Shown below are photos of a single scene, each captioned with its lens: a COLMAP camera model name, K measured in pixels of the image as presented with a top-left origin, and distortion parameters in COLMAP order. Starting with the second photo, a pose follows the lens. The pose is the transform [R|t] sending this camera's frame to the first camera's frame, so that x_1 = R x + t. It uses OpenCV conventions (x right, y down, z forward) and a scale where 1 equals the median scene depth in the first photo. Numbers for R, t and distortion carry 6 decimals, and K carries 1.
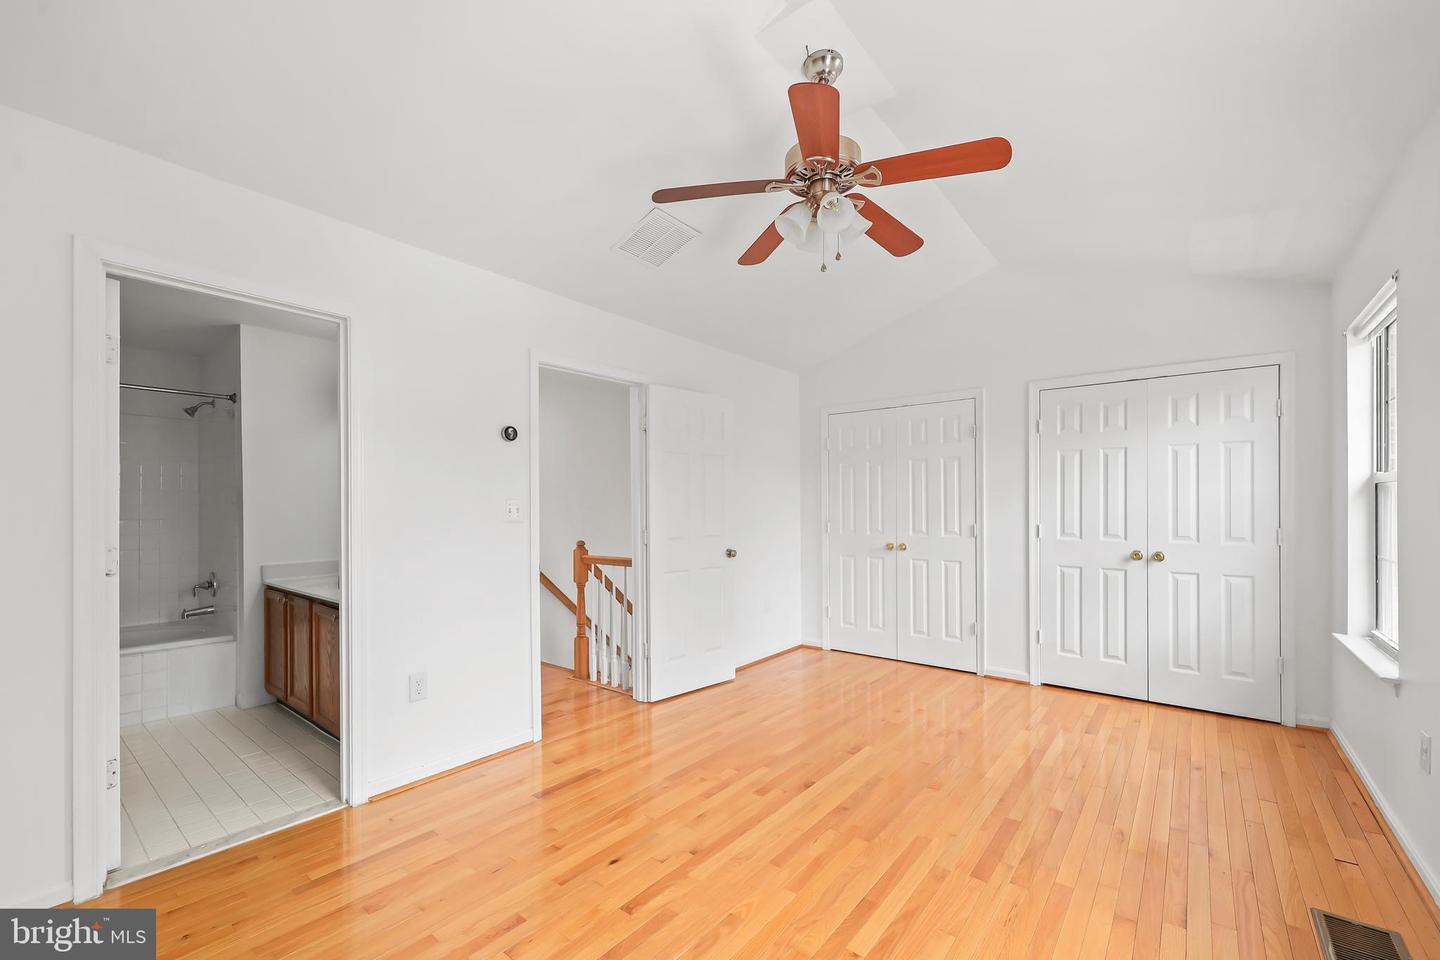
lens RADIAL K [[593.2, 0, 712.6], [0, 593.2, 510.8], [0, 0, 1]] dist [0.001394, 0.000228]
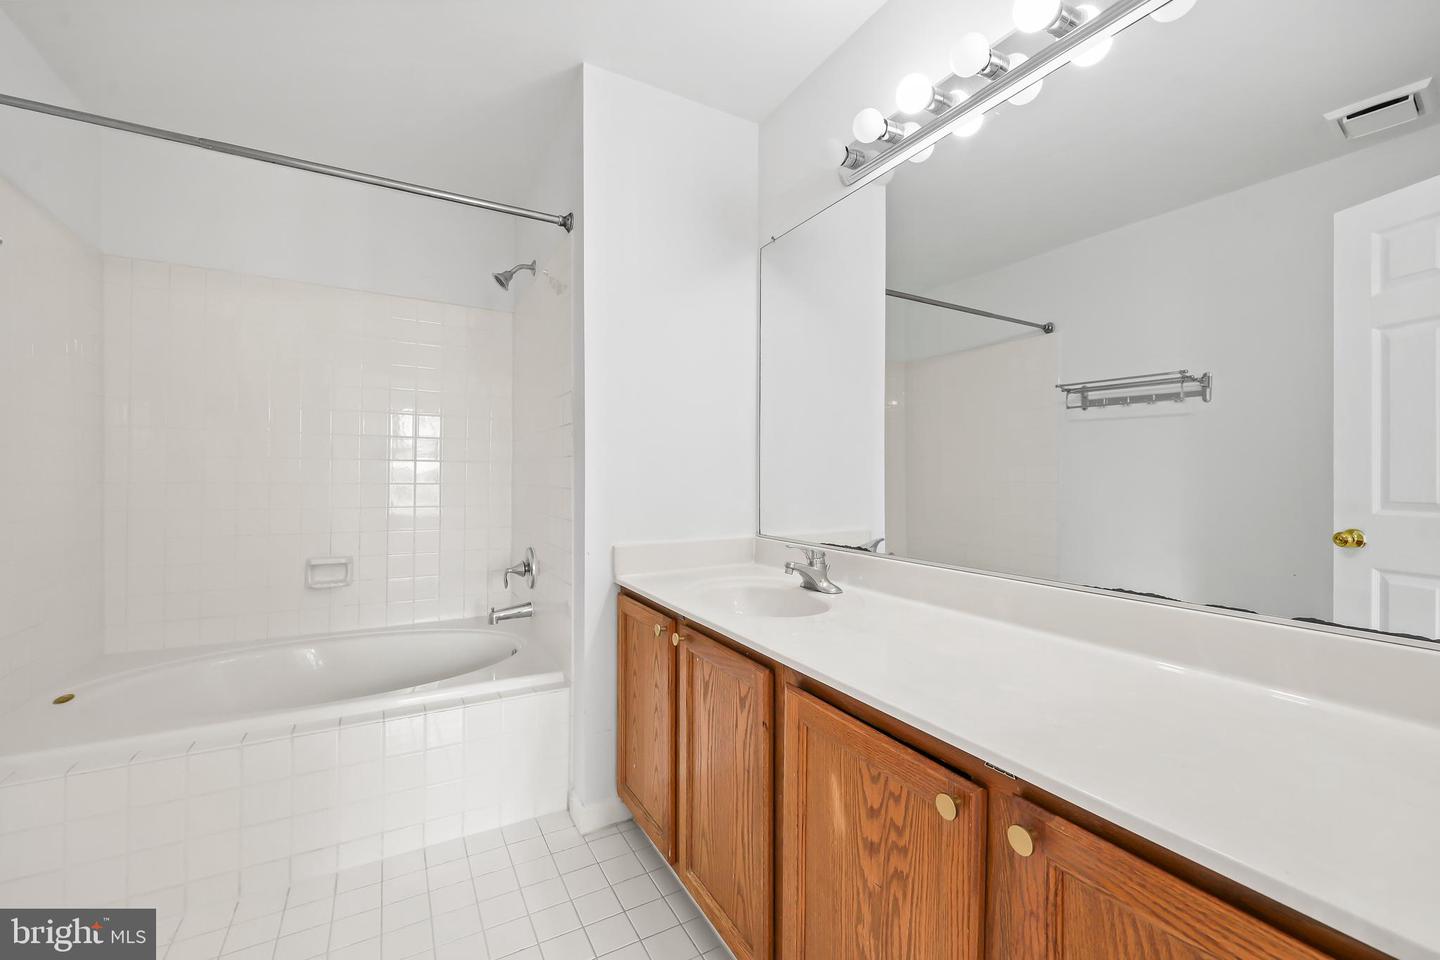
lens RADIAL K [[593.2, 0, 721.4], [0, 593.2, 479.9], [0, 0, 1]] dist [0.001394, 0.000228]
pose [[0.932450, 0.011116, -0.361127, -0.484639], [-0.008558, 0.999926, 0.008683, 0.028951], [0.361197, -0.005006, 0.932476, 0.554601]]
